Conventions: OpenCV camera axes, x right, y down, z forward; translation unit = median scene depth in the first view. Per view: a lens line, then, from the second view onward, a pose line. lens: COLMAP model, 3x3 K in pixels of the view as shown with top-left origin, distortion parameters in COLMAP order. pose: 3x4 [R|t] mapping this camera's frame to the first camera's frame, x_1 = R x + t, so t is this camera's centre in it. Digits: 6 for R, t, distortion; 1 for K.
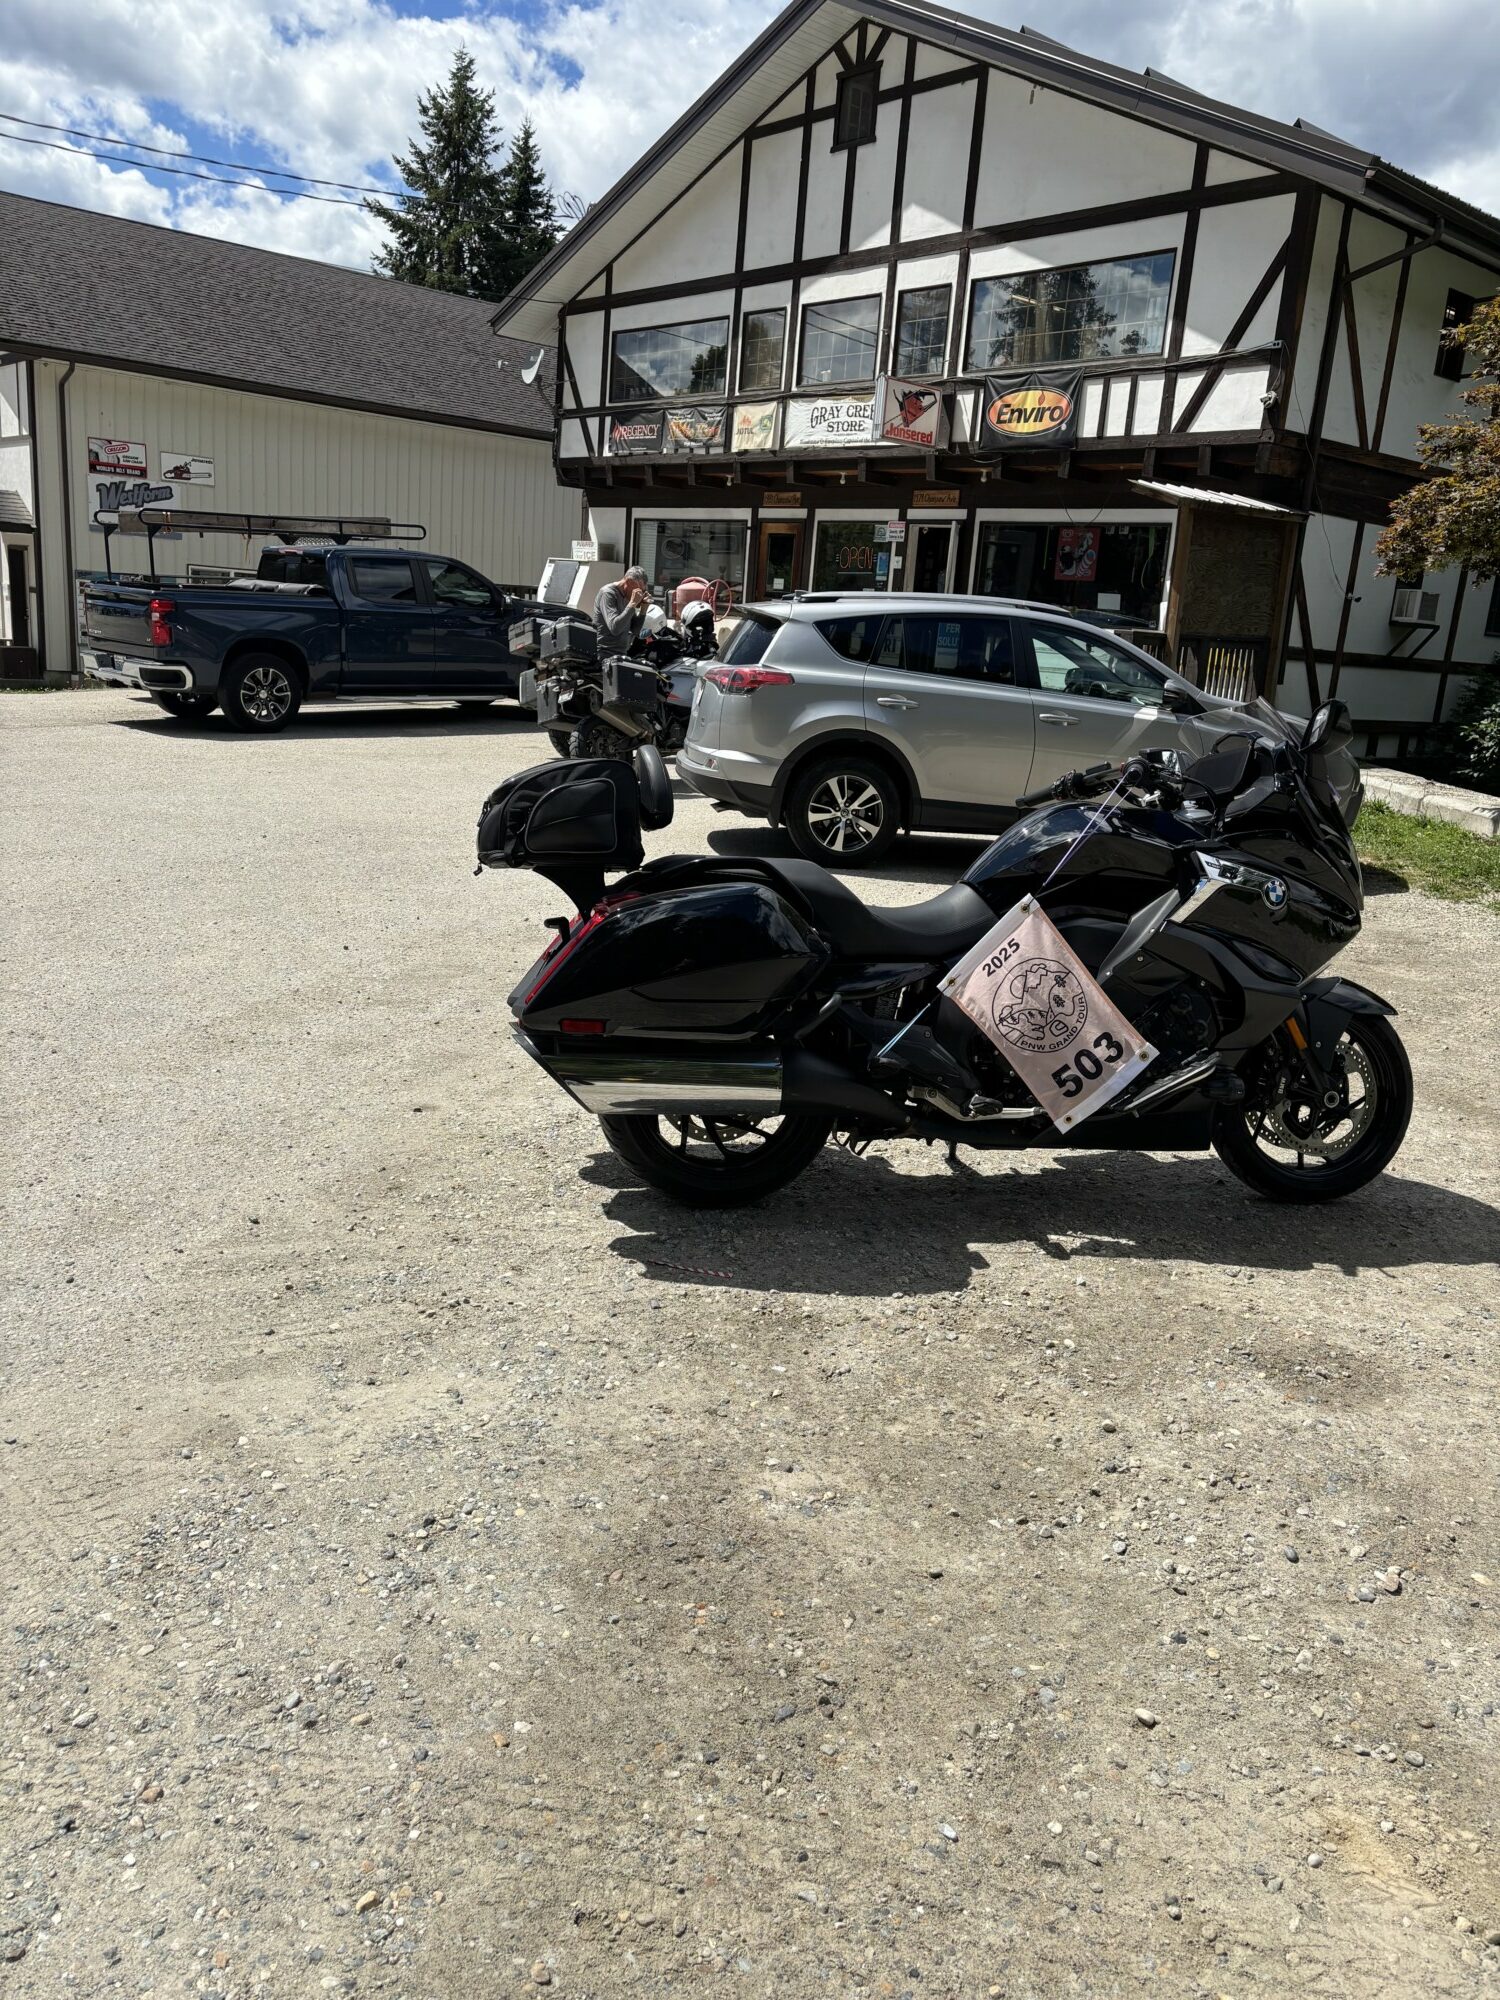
lens RADIAL K [[1501.2, 0, 764.8], [0, 1501.2, 998.1], [0, 0, 1]] dist [0.005663, 0.037044]
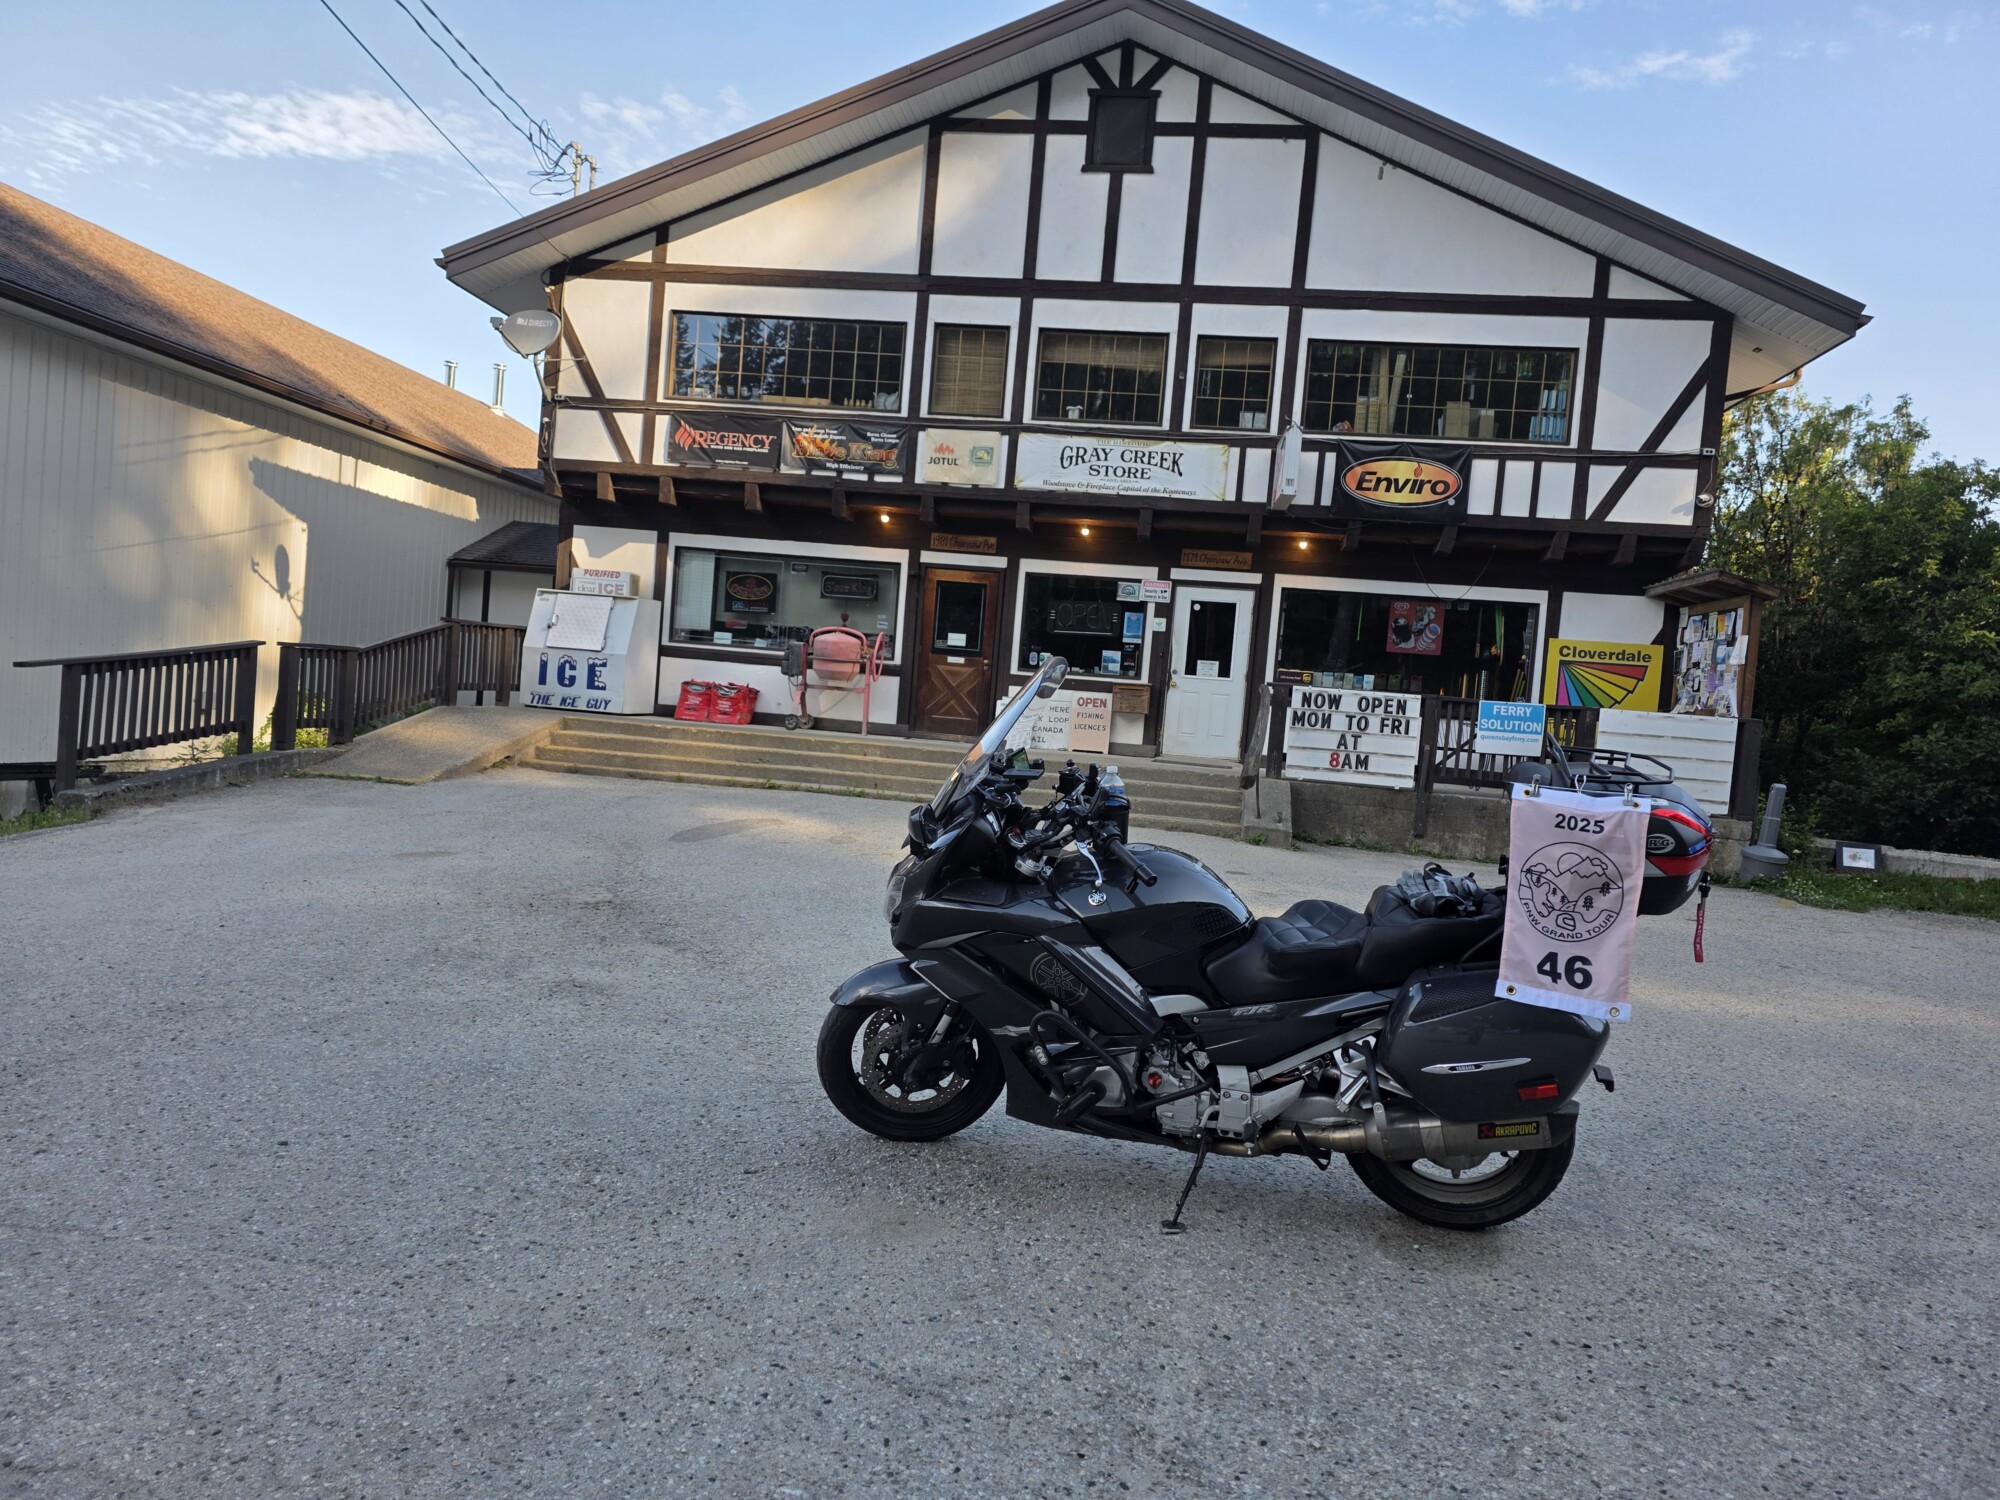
lens RADIAL K [[1343.7, 0, 1007.1], [0, 1343.7, 763.6], [0, 0, 1]] dist [0.059584, -0.045402]
pose [[0.751183, -0.037990, 0.659000, -0.518238], [0.139163, 0.985018, -0.101845, -0.145200], [-0.645258, 0.168212, 0.745216, 0.494797]]
